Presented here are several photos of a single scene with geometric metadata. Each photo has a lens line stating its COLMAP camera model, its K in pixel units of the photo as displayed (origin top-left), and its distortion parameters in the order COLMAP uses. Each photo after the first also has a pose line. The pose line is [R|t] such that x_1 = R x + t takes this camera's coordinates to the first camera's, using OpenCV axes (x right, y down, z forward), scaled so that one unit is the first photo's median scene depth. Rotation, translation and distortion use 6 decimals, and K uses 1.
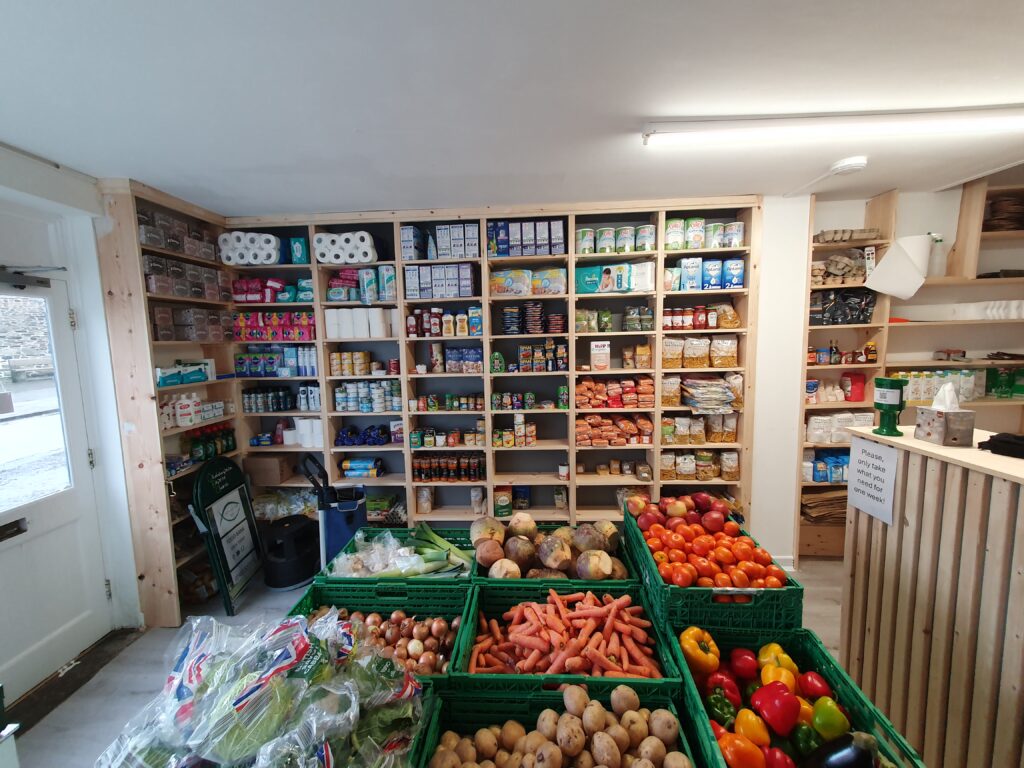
lens RADIAL K [[404.9, 0, 514.7], [0, 404.9, 379.9], [0, 0, 1]] dist [0.006501, 0.000409]
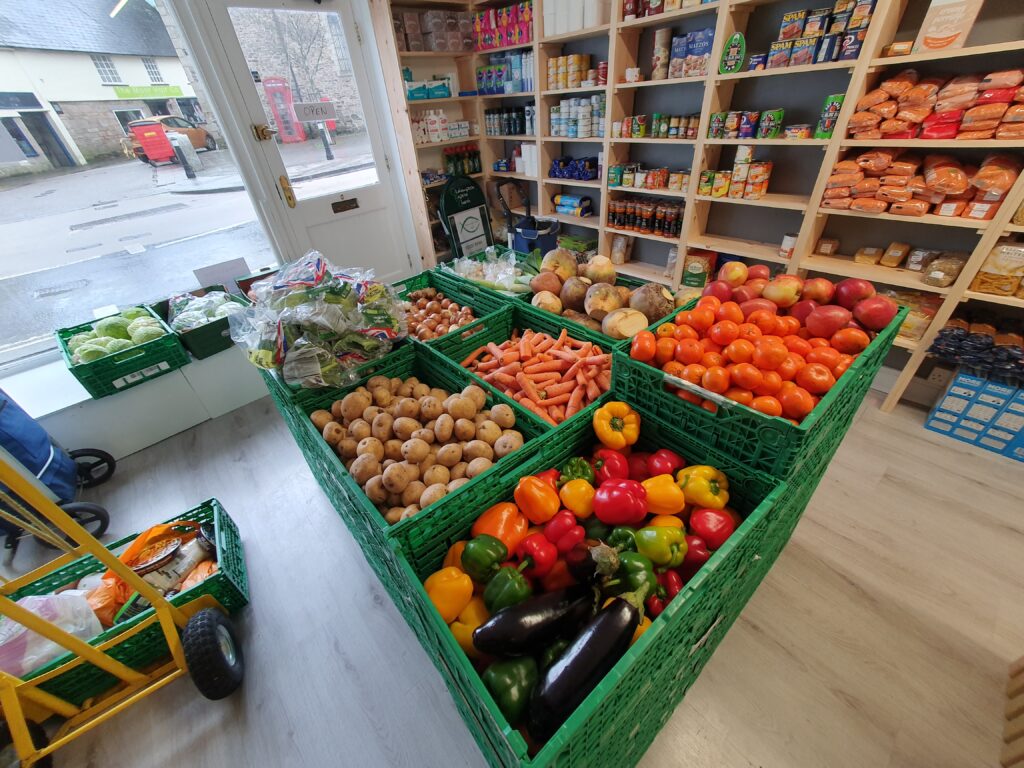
lens RADIAL K [[404.9, 0, 513.9], [0, 404.9, 381.0], [0, 0, 1]] dist [0.006501, 0.000409]
pose [[0.699660, 0.387935, -0.599986, 0.306697], [-0.016160, 0.848134, 0.529536, 0.063323], [0.714293, -0.360799, 0.599674, 0.158925]]
